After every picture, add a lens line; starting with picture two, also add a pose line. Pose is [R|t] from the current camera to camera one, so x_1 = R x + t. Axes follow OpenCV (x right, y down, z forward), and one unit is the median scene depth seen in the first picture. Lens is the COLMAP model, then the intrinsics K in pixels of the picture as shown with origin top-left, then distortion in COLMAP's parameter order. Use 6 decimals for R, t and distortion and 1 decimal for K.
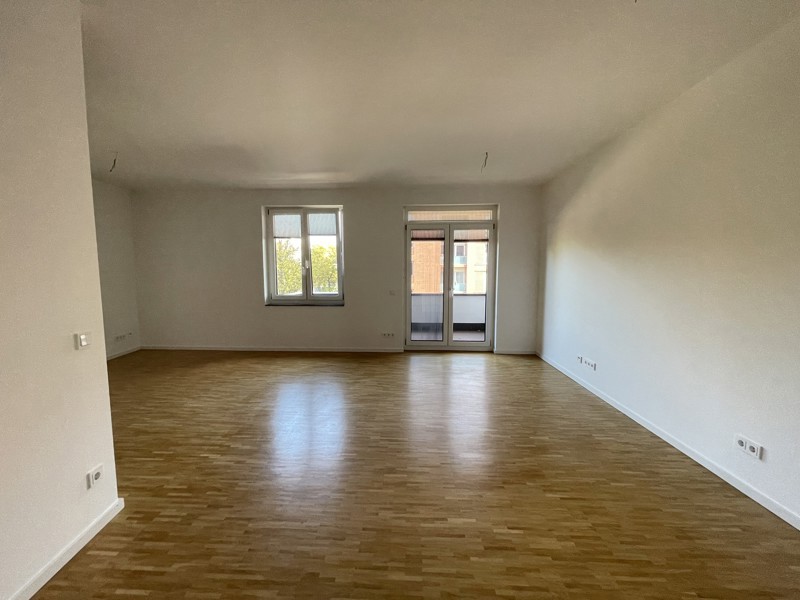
lens RADIAL K [[323.2, 0, 396.3], [0, 323.2, 295.0], [0, 0, 1]] dist [0.000033, 0.000000]
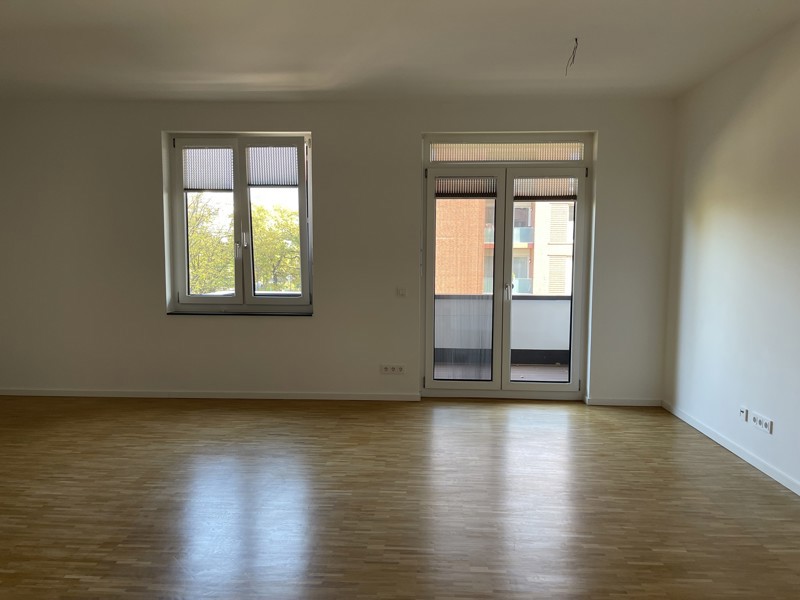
lens RADIAL K [[601.3, 0, 400.0], [0, 601.3, 300.0], [0, 0, 1]] dist [0.025053, -0.000017]
pose [[0.999973, 0.006751, -0.002822, -0.012553], [-0.006747, 0.999976, 0.001609, 0.005336], [0.002832, -0.001590, 0.999995, -0.026597]]
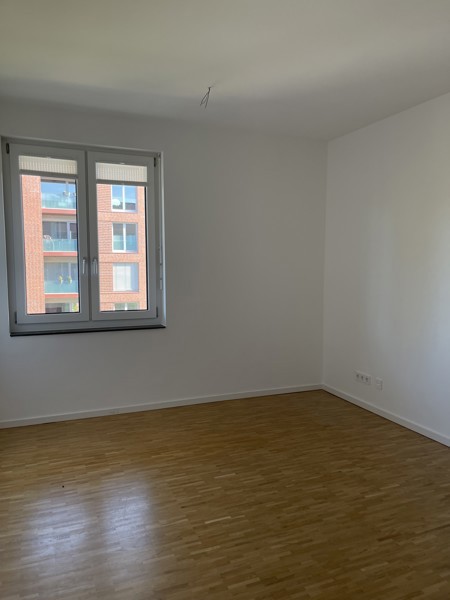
lens RADIAL K [[451.0, 0, 225.0], [0, 451.0, 300.0], [0, 0, 1]] dist [0.025053, -0.000017]
pose [[0.999822, -0.009380, 0.016344, -0.104862], [0.009968, 0.999293, -0.036255, 0.016733], [-0.015992, 0.036412, 0.999209, 0.443369]]
